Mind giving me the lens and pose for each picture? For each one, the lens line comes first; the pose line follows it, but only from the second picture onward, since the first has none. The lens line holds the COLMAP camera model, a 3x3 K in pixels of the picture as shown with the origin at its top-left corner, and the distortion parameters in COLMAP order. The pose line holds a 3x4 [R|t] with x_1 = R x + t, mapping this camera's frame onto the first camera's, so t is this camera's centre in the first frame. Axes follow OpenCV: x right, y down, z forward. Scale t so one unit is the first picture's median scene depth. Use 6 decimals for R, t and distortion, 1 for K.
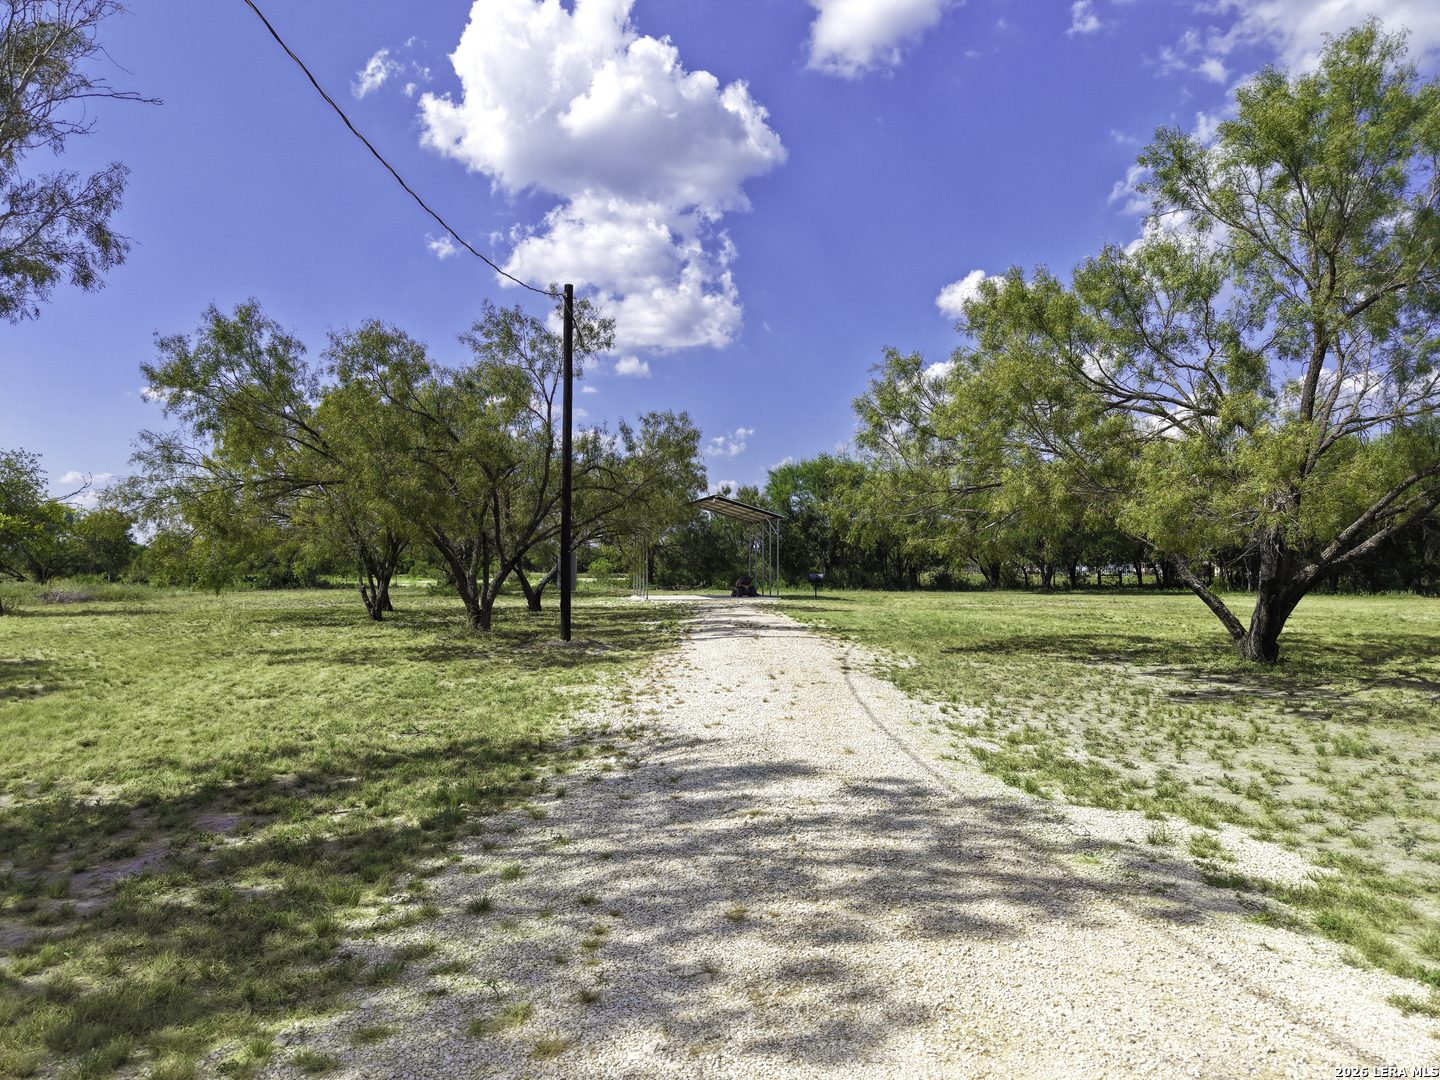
lens RADIAL K [[958.5, 0, 723.7], [0, 958.5, 535.8], [0, 0, 1]] dist [0.036973, -0.037913]
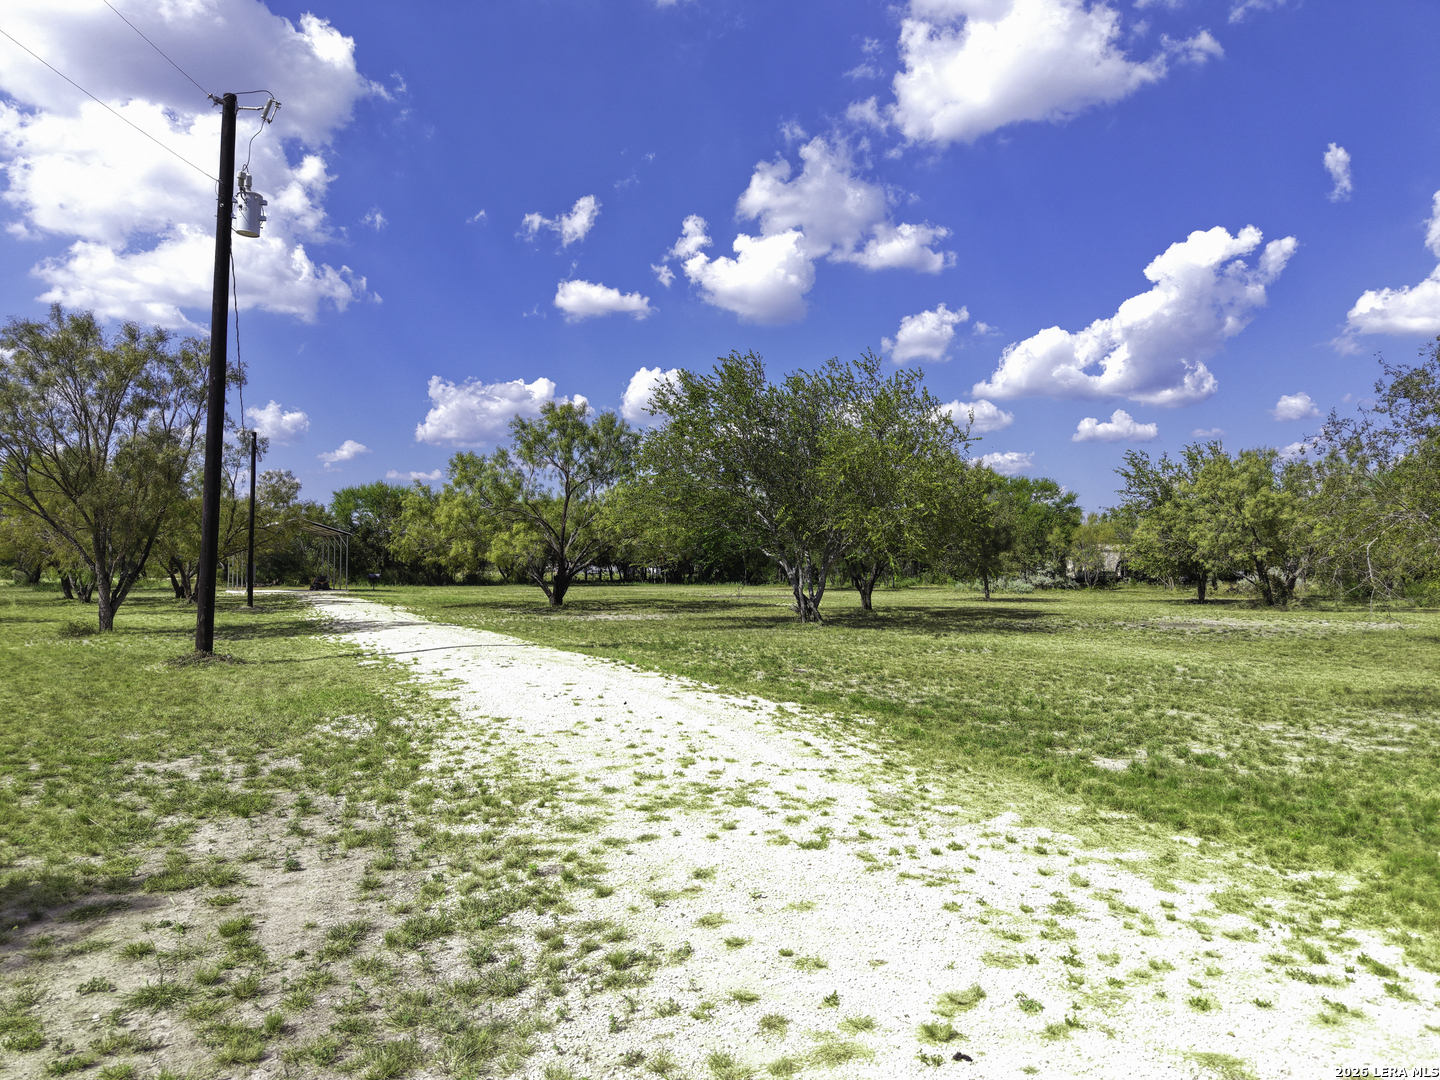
lens RADIAL K [[958.5, 0, 723.7], [0, 958.5, 535.8], [0, 0, 1]] dist [0.036973, -0.037913]
pose [[0.899416, 0.015235, 0.436827, -0.047733], [-0.015613, 0.999874, -0.002725, -0.015746], [-0.436814, -0.004369, 0.899541, -0.393177]]
